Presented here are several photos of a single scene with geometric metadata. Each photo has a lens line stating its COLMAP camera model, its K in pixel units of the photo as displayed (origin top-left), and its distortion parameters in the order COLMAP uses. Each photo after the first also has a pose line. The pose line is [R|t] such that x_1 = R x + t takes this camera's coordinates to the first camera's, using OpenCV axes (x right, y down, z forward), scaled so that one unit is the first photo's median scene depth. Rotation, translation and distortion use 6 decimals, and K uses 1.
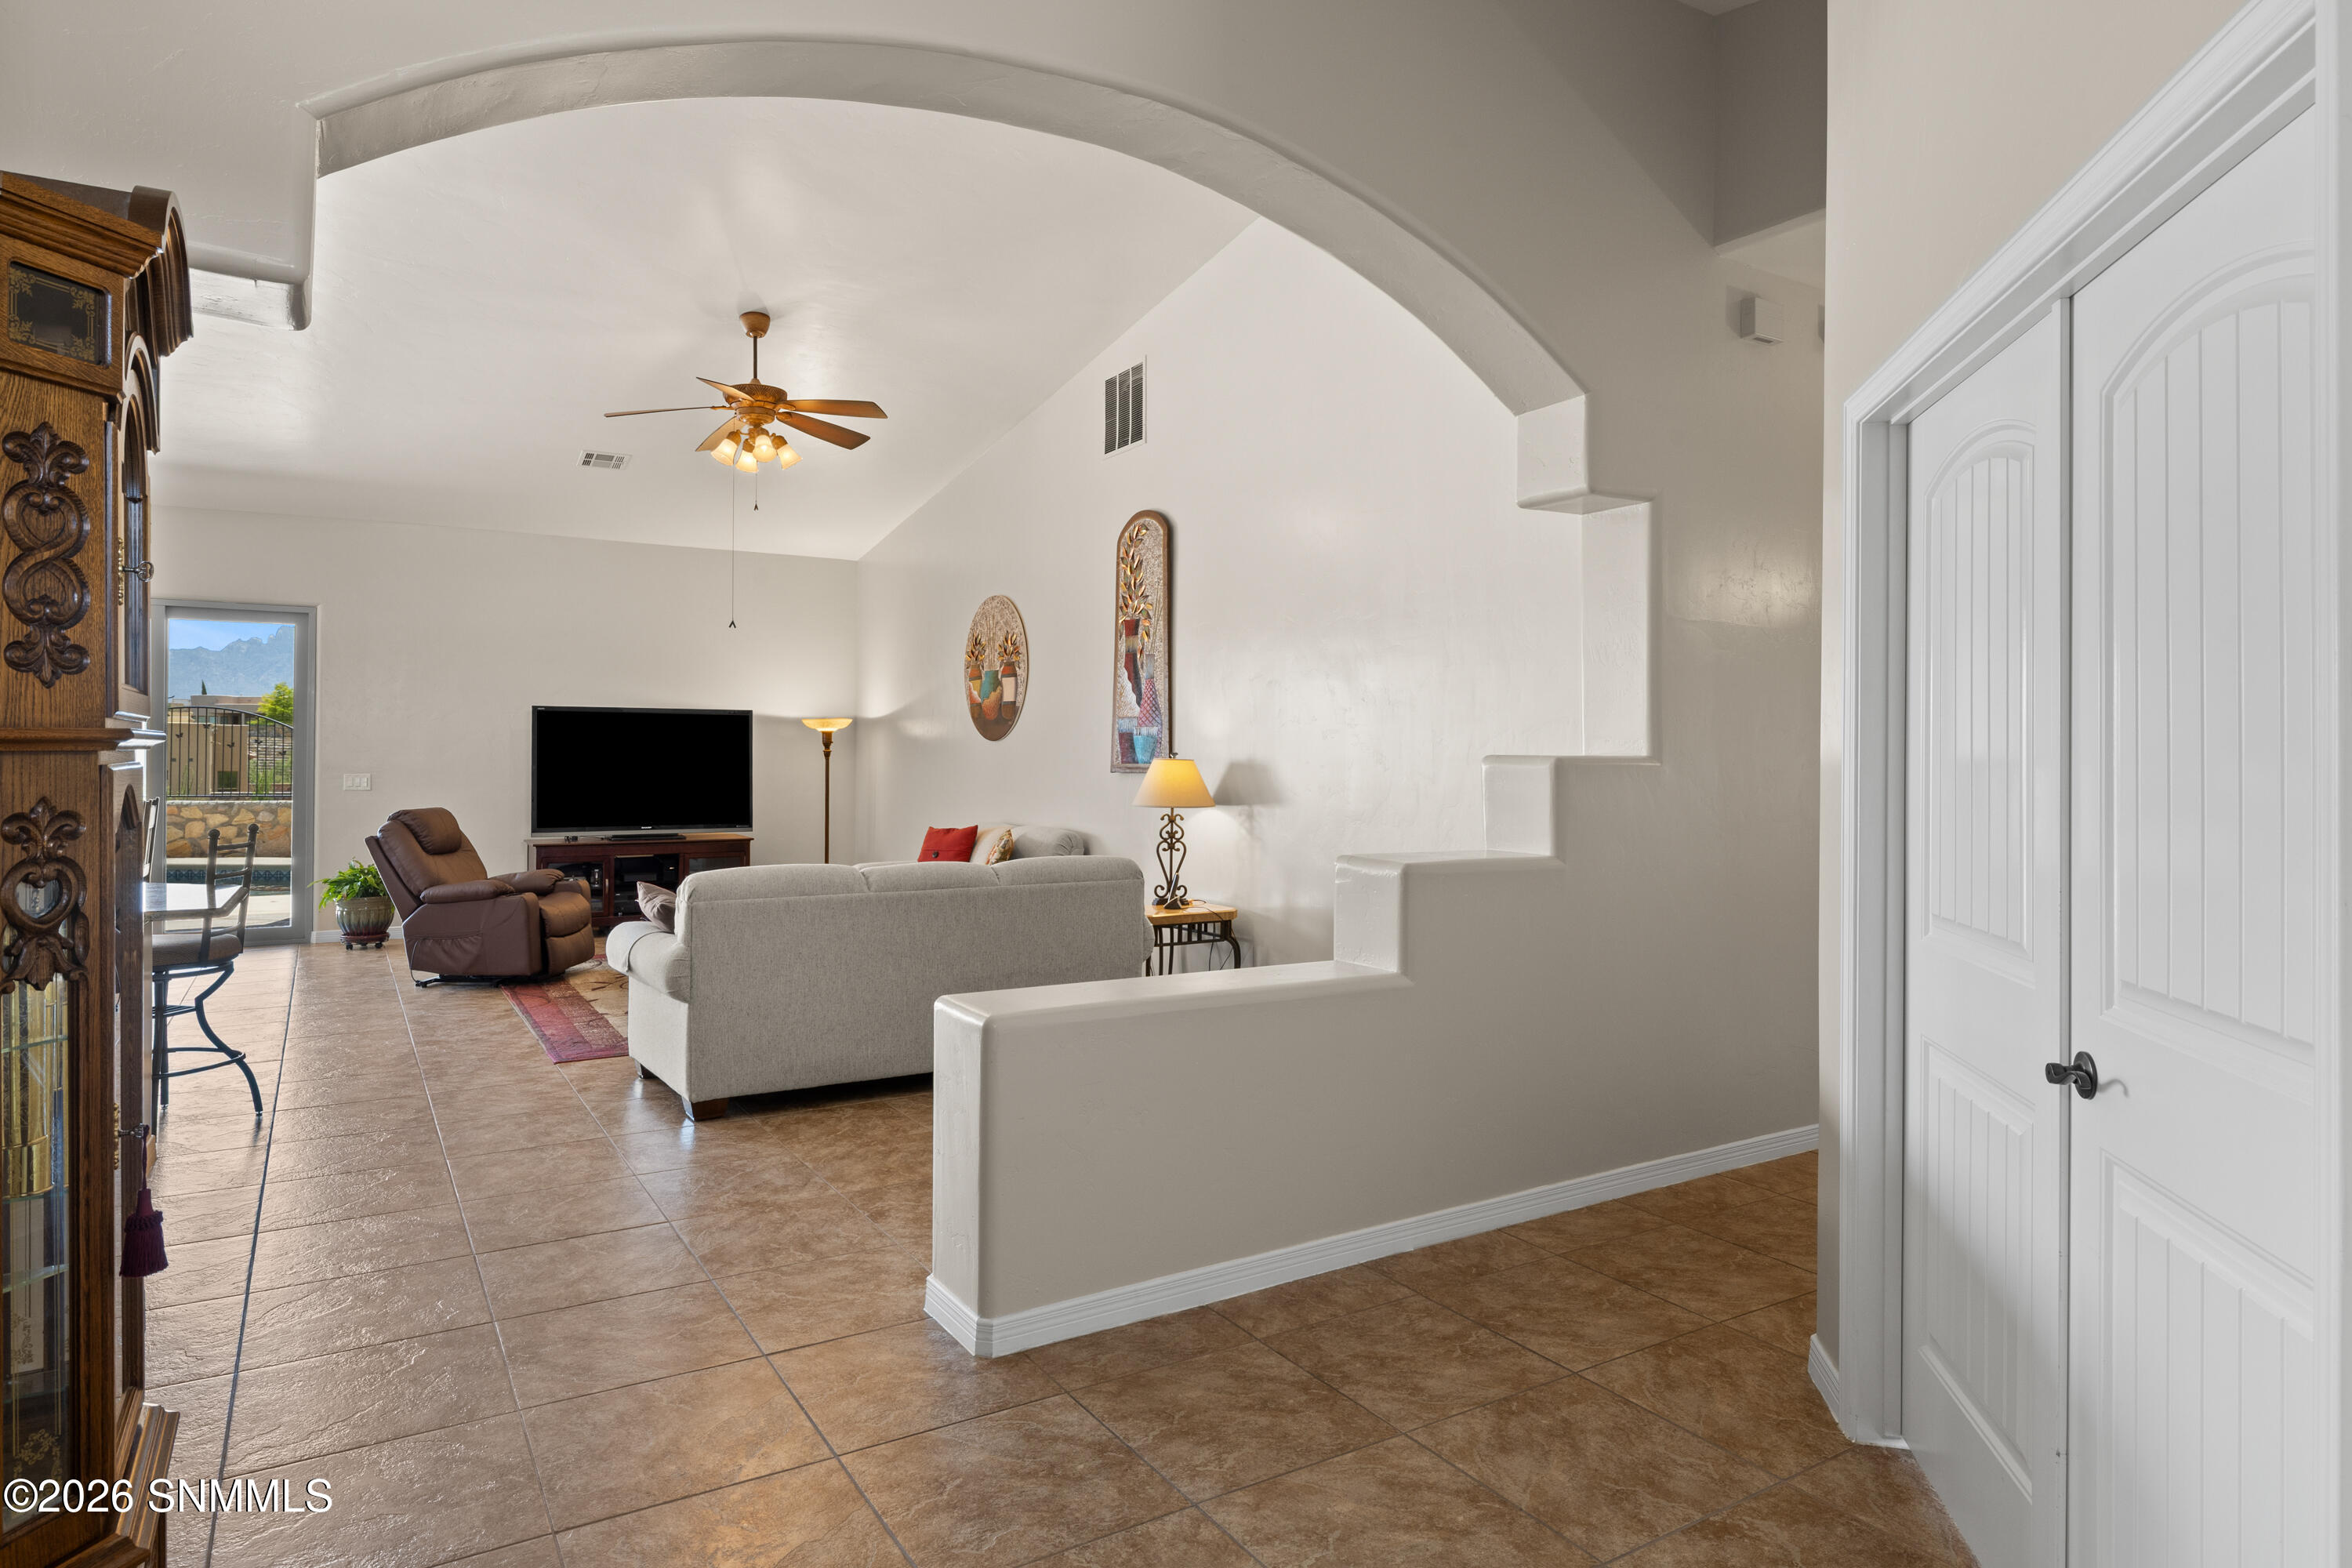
lens RADIAL K [[1353.7, 0, 1179.8], [0, 1353.7, 766.9], [0, 0, 1]] dist [0.005394, -0.002526]
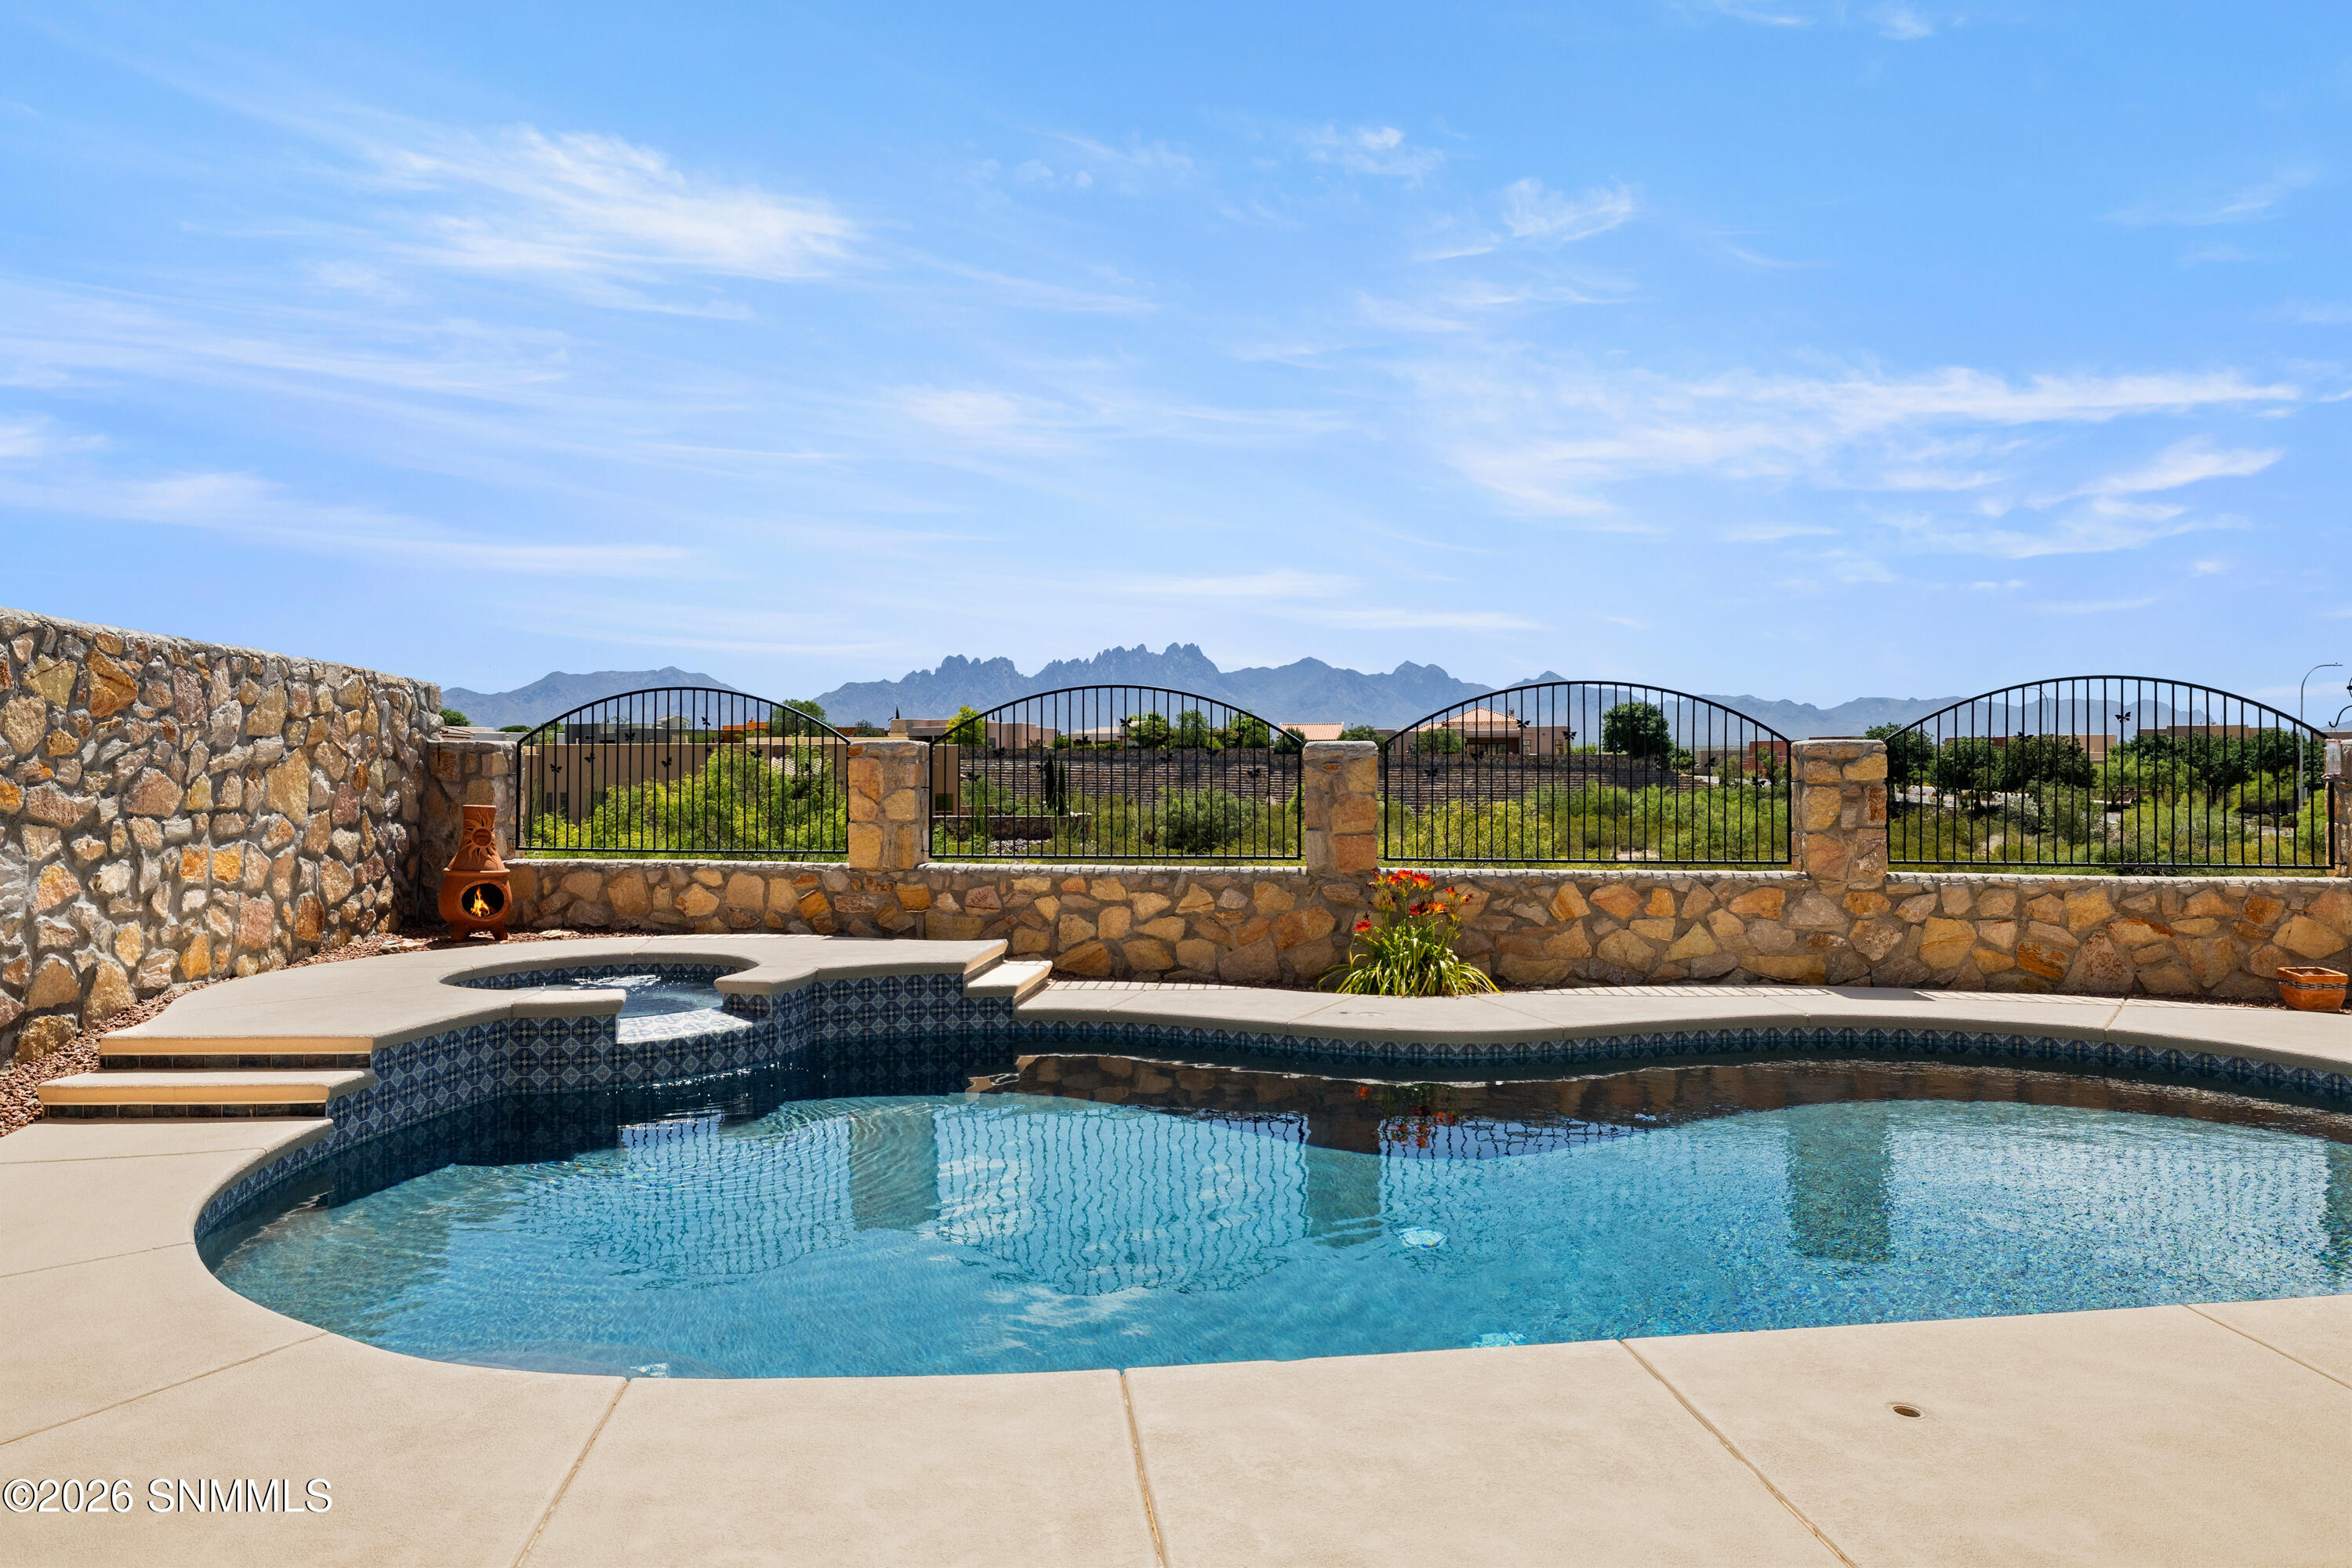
lens RADIAL K [[1458.3, 0, 1183.9], [0, 1458.3, 776.8], [0, 0, 1]] dist [-0.005356, 0.004248]
pose [[0.912282, -0.009300, -0.409456, -2.056009], [0.007704, 0.999955, -0.005549, -0.024855], [0.409489, 0.001908, 0.912313, 2.192827]]
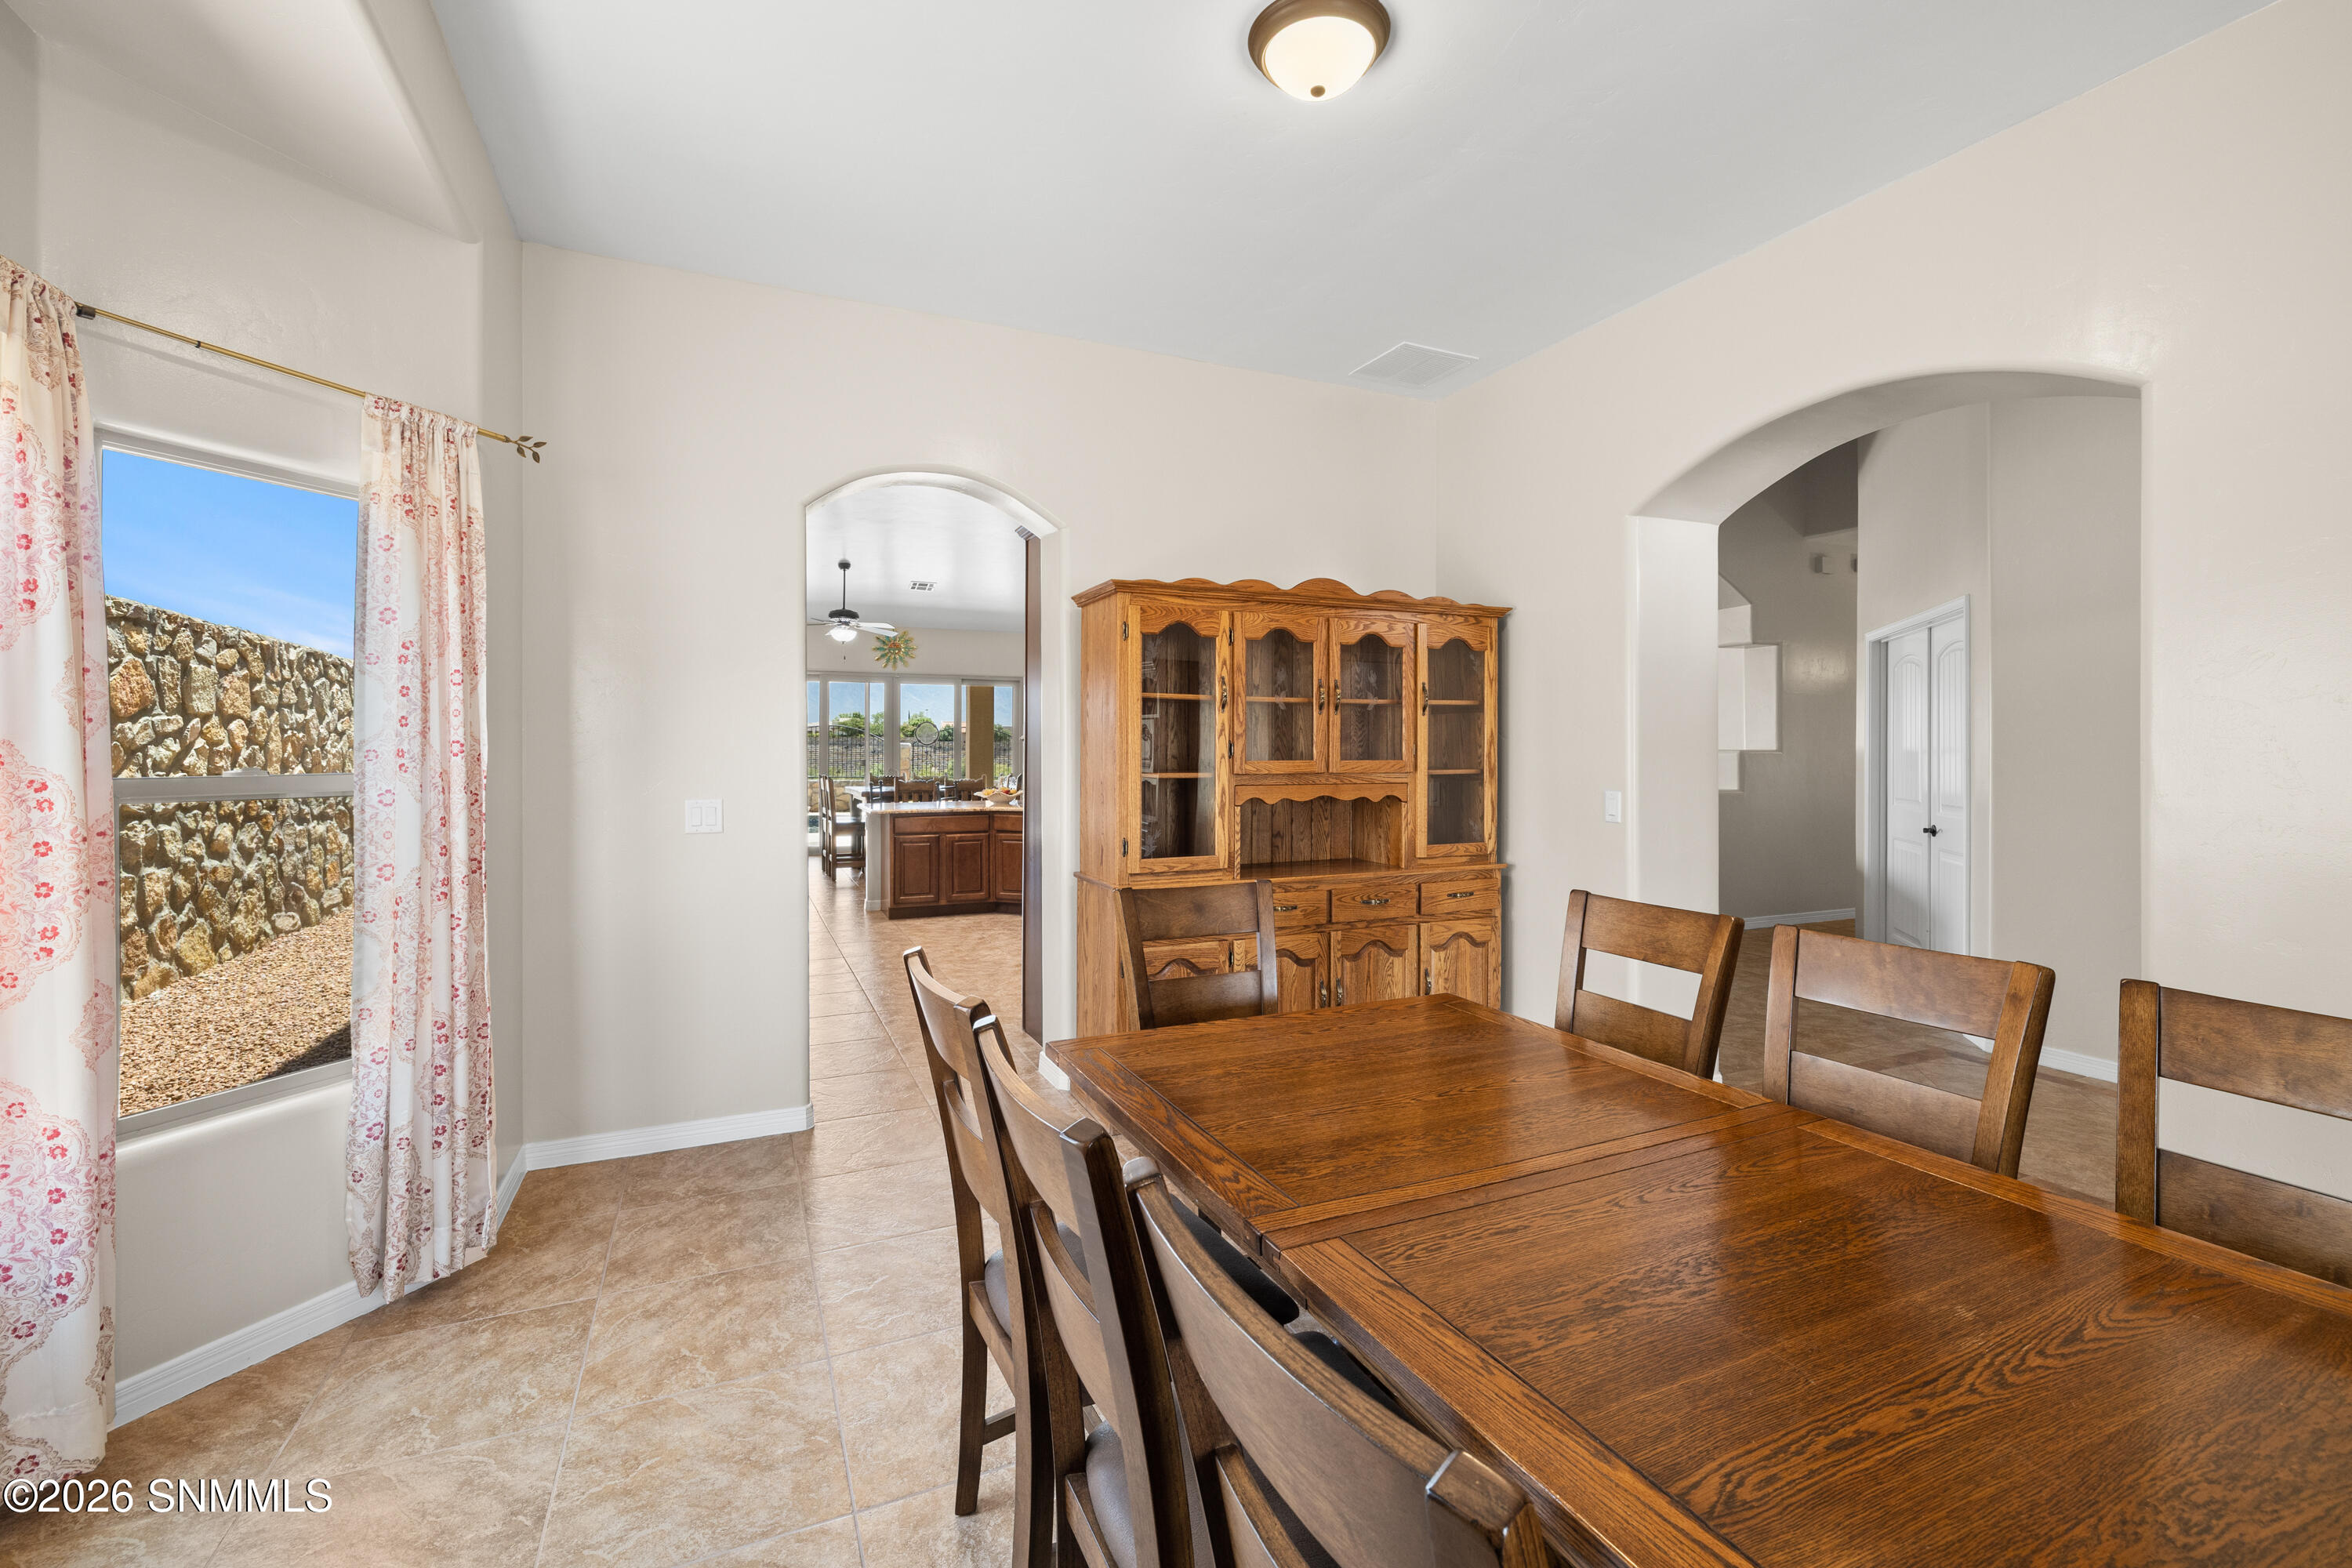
lens RADIAL K [[1006.7, 0, 1177.3], [0, 1006.7, 762.4], [0, 0, 1]] dist [0.004642, -0.000974]
pose [[0.990281, -0.000627, -0.139077, -0.467013], [0.000558, 1.000000, -0.000536, 0.015174], [0.139077, 0.000453, 0.990281, -0.940342]]
